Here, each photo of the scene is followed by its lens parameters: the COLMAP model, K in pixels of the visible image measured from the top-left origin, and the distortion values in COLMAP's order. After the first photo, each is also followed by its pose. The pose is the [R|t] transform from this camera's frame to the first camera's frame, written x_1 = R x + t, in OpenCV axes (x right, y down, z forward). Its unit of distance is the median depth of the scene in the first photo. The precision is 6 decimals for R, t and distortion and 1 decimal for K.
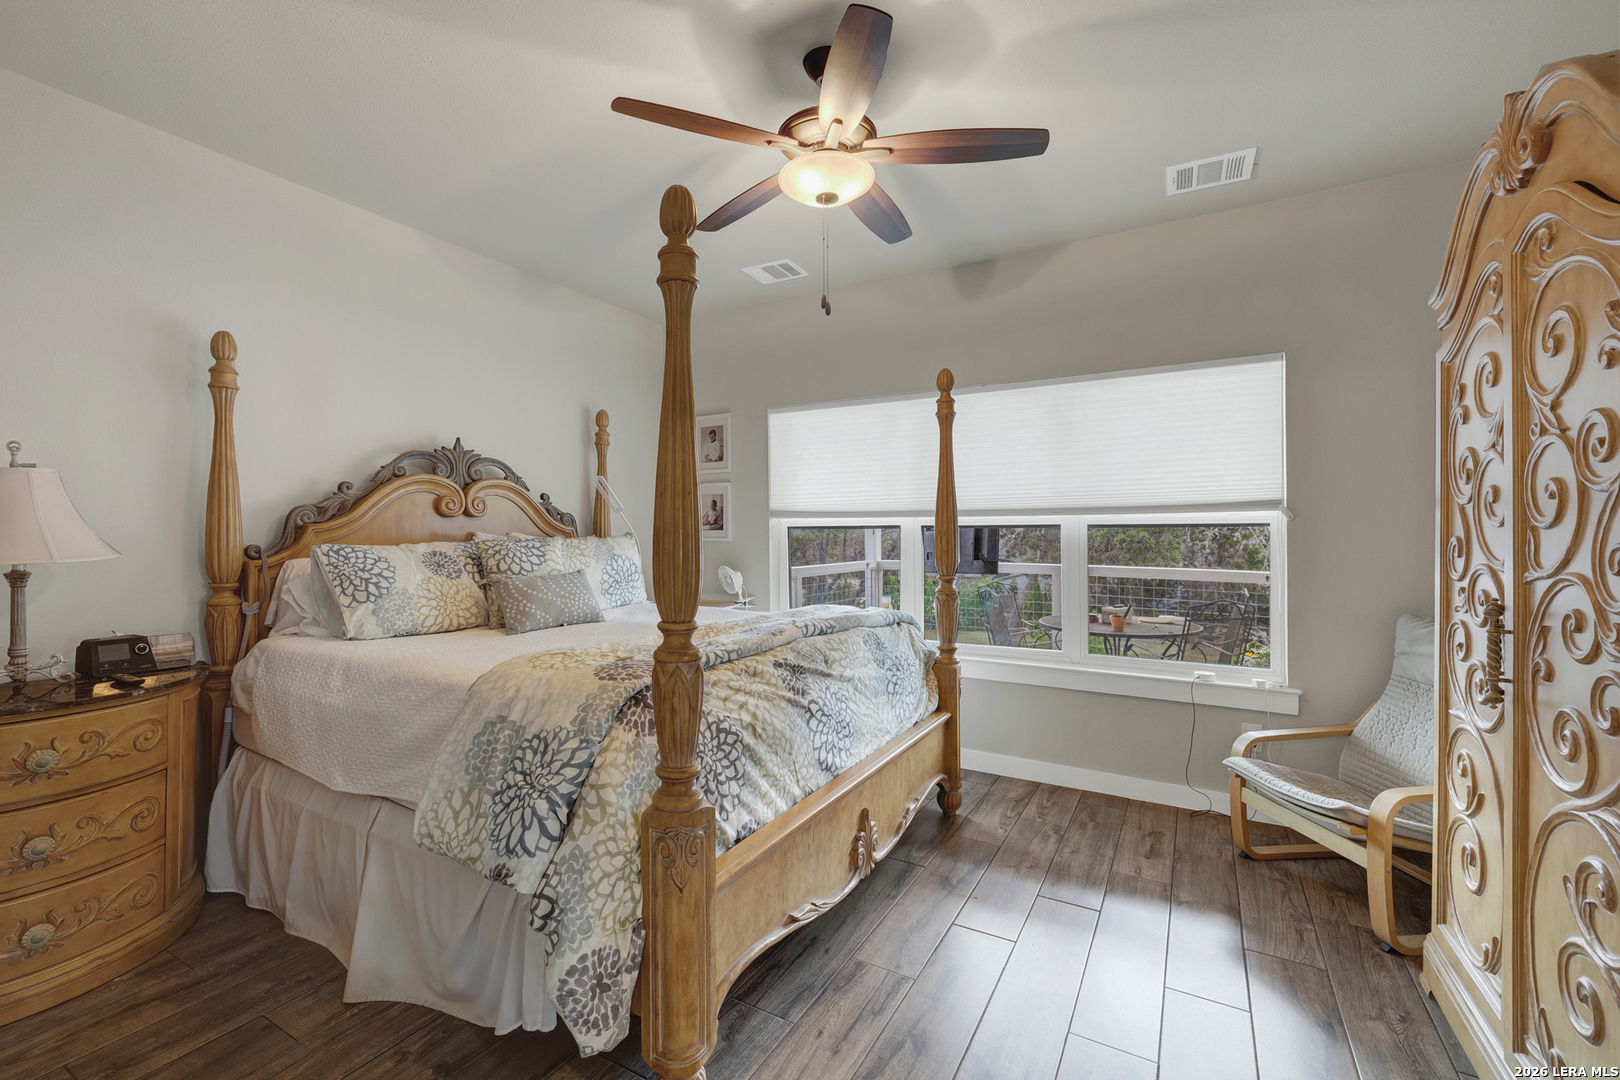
lens RADIAL K [[691.9, 0, 807.2], [0, 691.9, 535.9], [0, 0, 1]] dist [-0.009285, 0.004160]
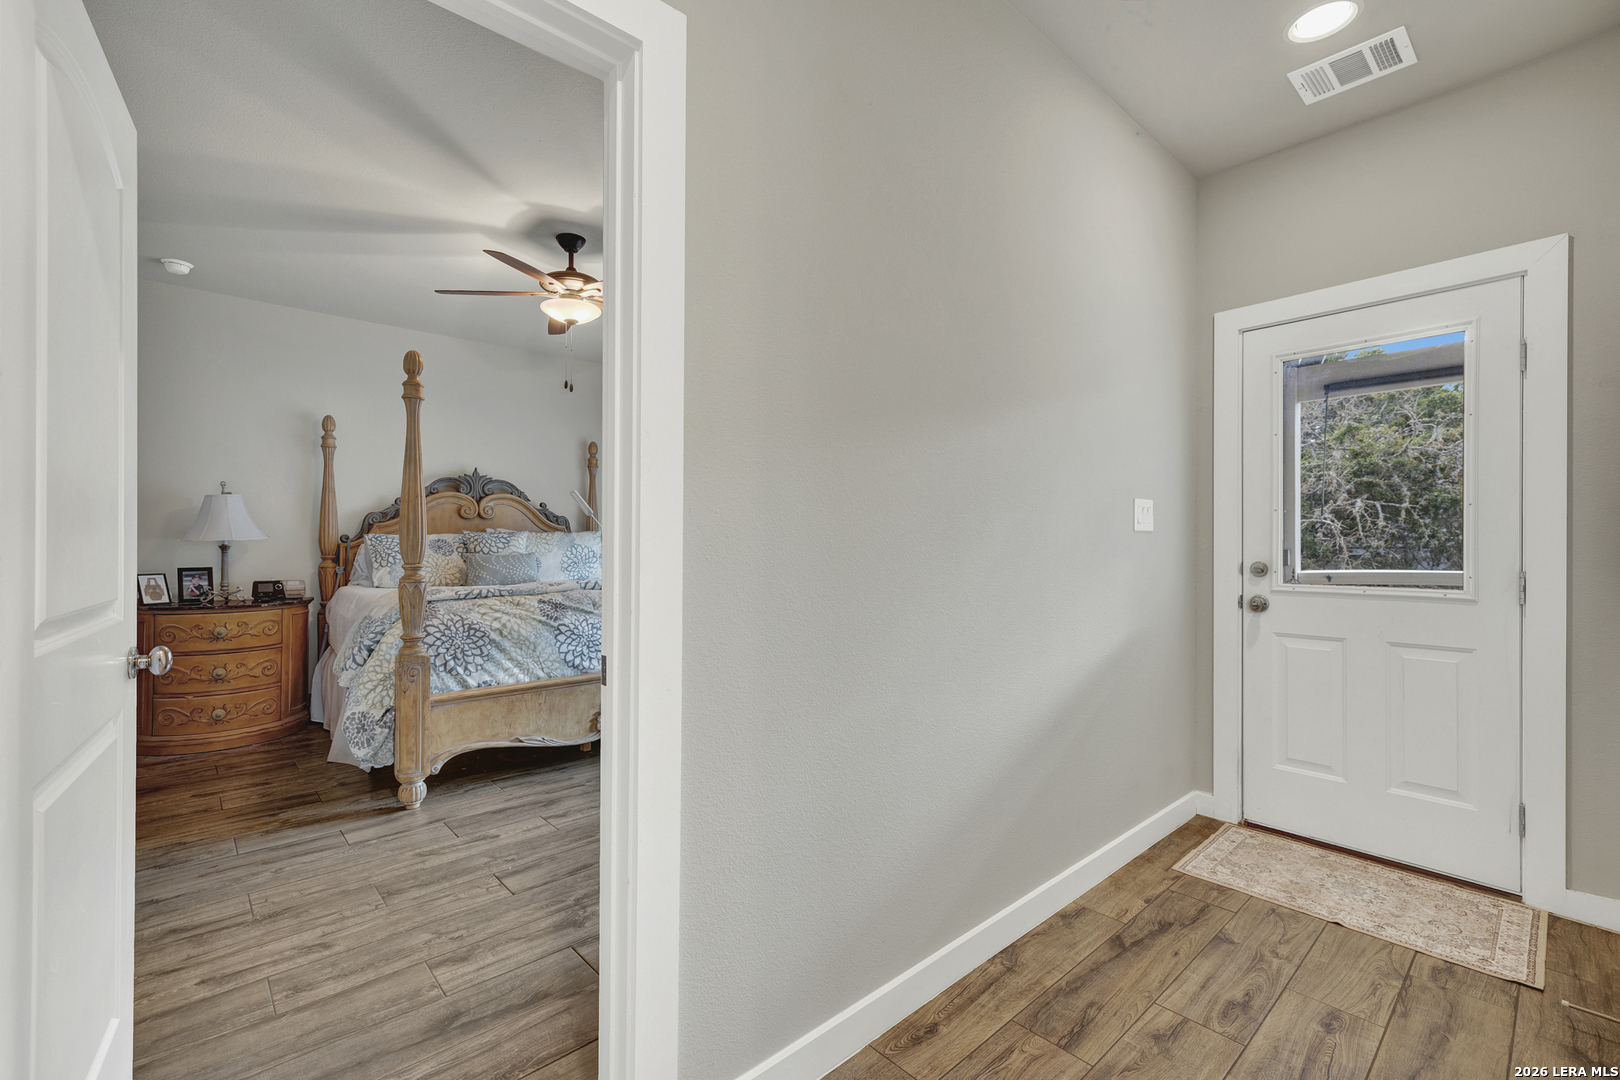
lens RADIAL K [[691.9, 0, 804.8], [0, 691.9, 545.0], [0, 0, 1]] dist [-0.009285, 0.004160]
pose [[0.953231, 0.001946, -0.302237, 1.115303], [-0.001535, 0.999998, 0.001595, 0.046122], [0.302240, -0.001056, 0.953231, -0.428684]]
